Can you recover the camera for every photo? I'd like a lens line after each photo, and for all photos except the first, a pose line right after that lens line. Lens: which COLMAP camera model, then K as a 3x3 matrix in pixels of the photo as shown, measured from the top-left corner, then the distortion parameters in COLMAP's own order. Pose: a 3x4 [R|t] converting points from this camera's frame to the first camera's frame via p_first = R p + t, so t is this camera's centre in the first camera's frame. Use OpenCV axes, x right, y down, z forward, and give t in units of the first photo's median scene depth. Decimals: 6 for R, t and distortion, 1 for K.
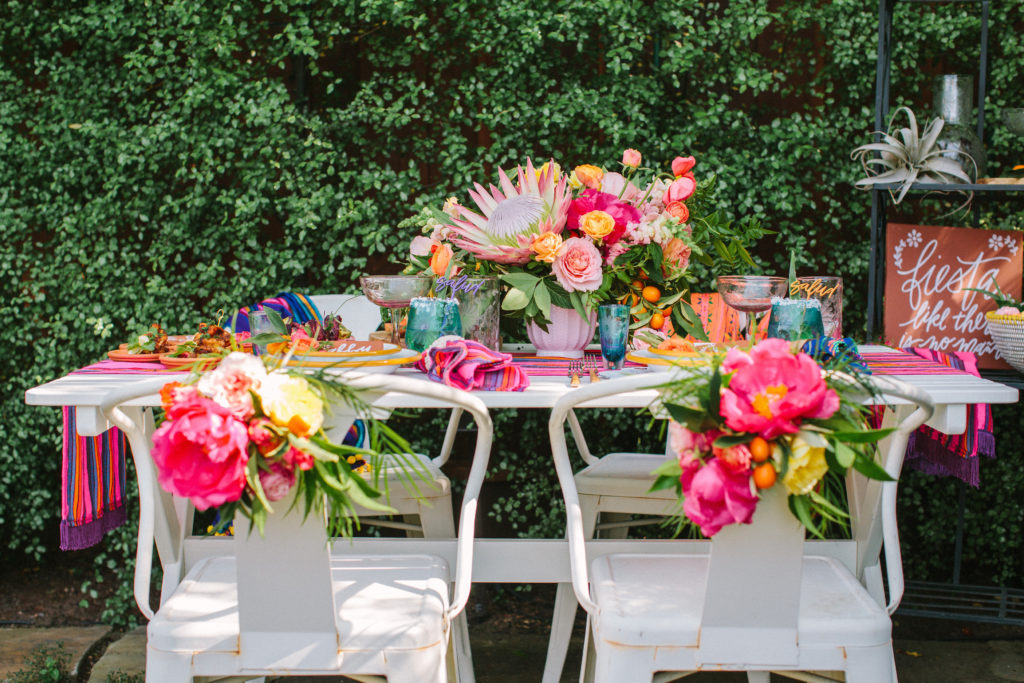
lens RADIAL K [[1446.4, 0, 512.0], [0, 1446.4, 341.5], [0, 0, 1]] dist [-0.162936, 0.124743]
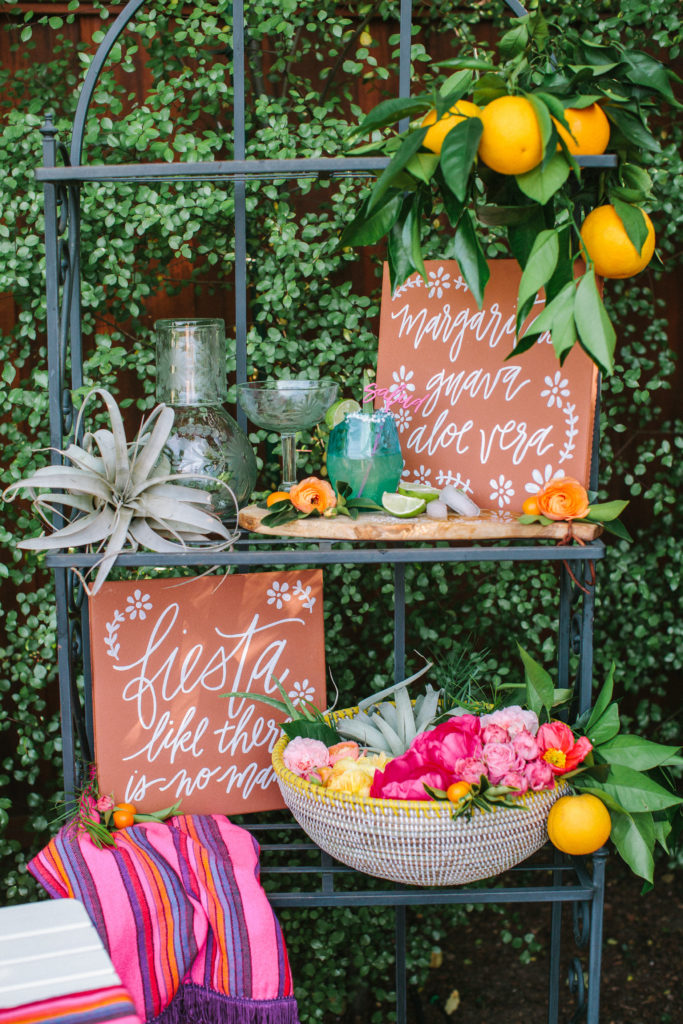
lens RADIAL K [[1446.4, 0, 343.9], [0, 1446.4, 490.7], [0, 0, 1]] dist [-0.162936, 0.124743]
pose [[0.931425, -0.084090, 0.354086, 0.158466], [0.057971, 0.994799, 0.083757, -0.161031], [-0.359288, -0.057486, 0.931455, 0.437710]]
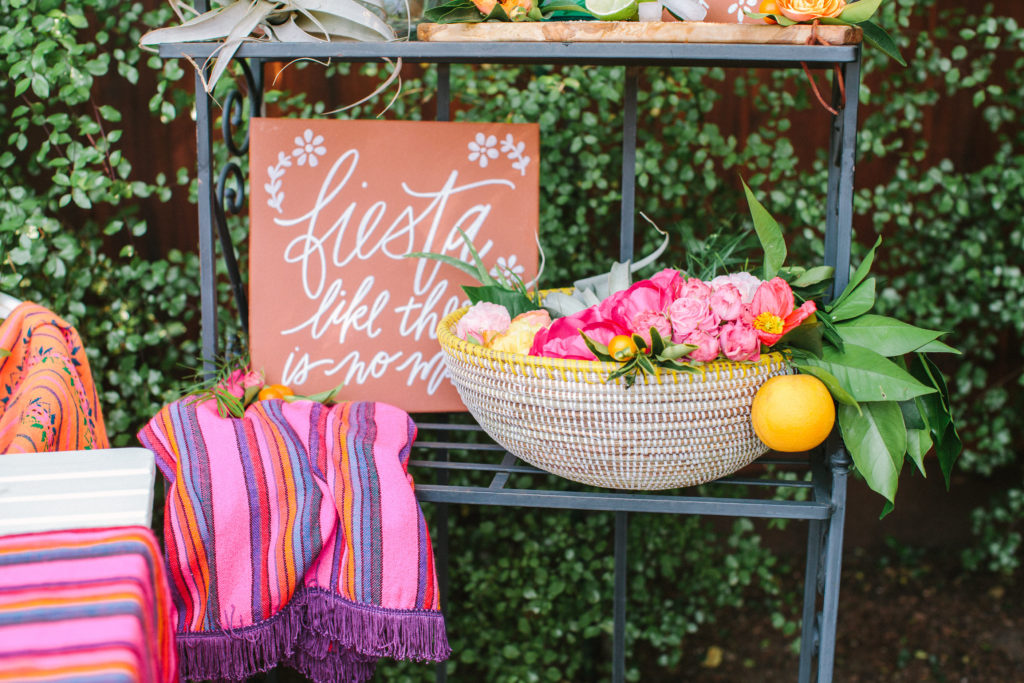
lens RADIAL K [[1471.4, 0, 540.8], [0, 1471.4, 338.8], [0, 0, 1]] dist [-0.236775, 0.445726]
pose [[0.974236, -0.056107, 0.218442, 0.247571], [0.026453, 0.990303, 0.136381, -0.073468], [-0.223976, -0.127089, 0.966273, 0.506388]]
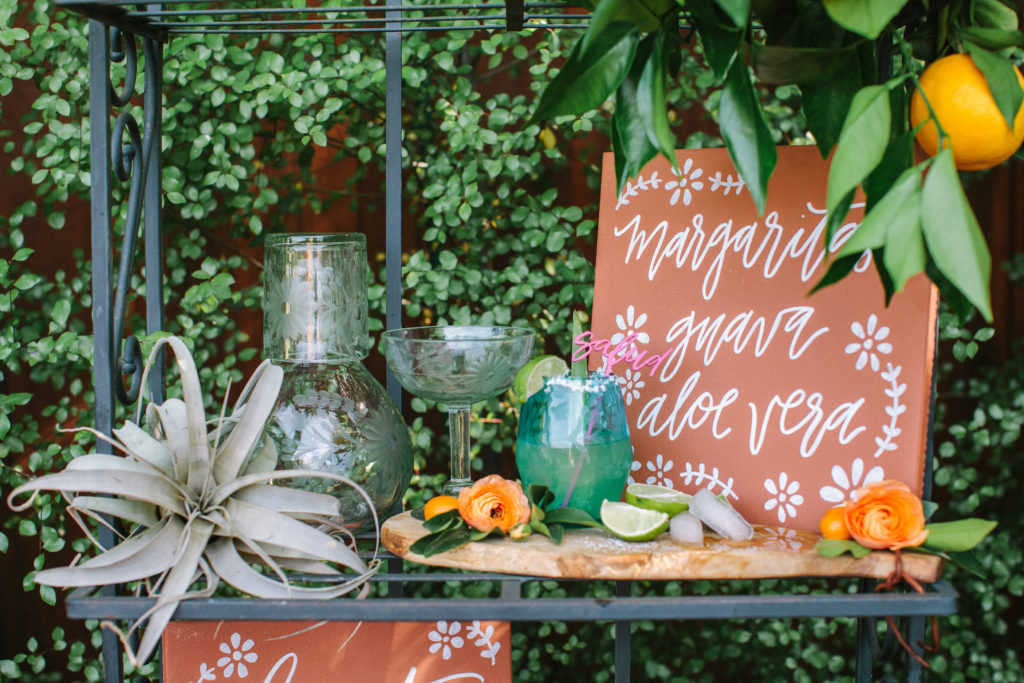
lens RADIAL K [[1471.4, 0, 540.8], [0, 1471.4, 338.8], [0, 0, 1]] dist [-0.236775, 0.445726]
pose [[0.934253, -0.053479, 0.352577, 0.225698], [0.050384, 0.998568, 0.017956, -0.160323], [-0.353033, 0.000989, 0.935610, 0.606957]]
